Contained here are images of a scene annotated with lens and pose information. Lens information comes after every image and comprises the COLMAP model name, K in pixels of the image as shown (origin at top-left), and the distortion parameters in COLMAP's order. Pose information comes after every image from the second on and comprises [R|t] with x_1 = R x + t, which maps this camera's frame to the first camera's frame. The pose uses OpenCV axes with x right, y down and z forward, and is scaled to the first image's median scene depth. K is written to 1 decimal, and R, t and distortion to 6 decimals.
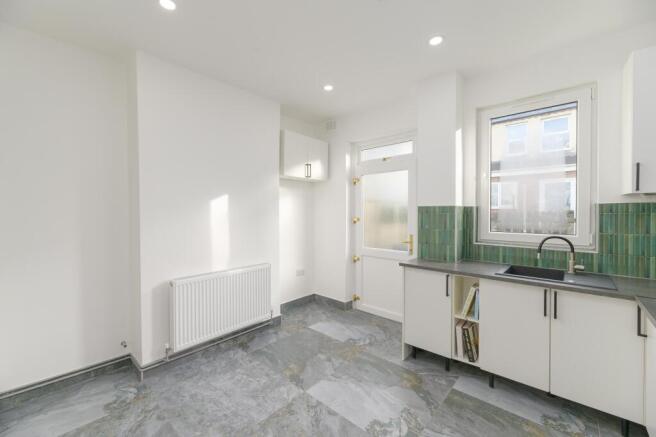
lens RADIAL K [[269.4, 0, 326.2], [0, 269.4, 214.0], [0, 0, 1]] dist [0.001647, -0.000282]
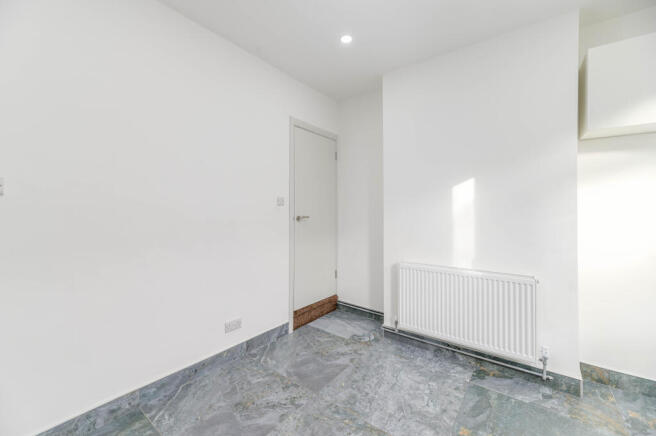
lens RADIAL K [[263.2, 0, 314.5], [0, 263.2, 213.0], [0, 0, 1]] dist [-0.012220, 0.000611]
pose [[0.060560, 0.004930, -0.998152, 0.441865], [-0.014186, 0.999891, 0.004078, 0.042994], [0.998064, 0.013912, 0.060623, 0.537367]]
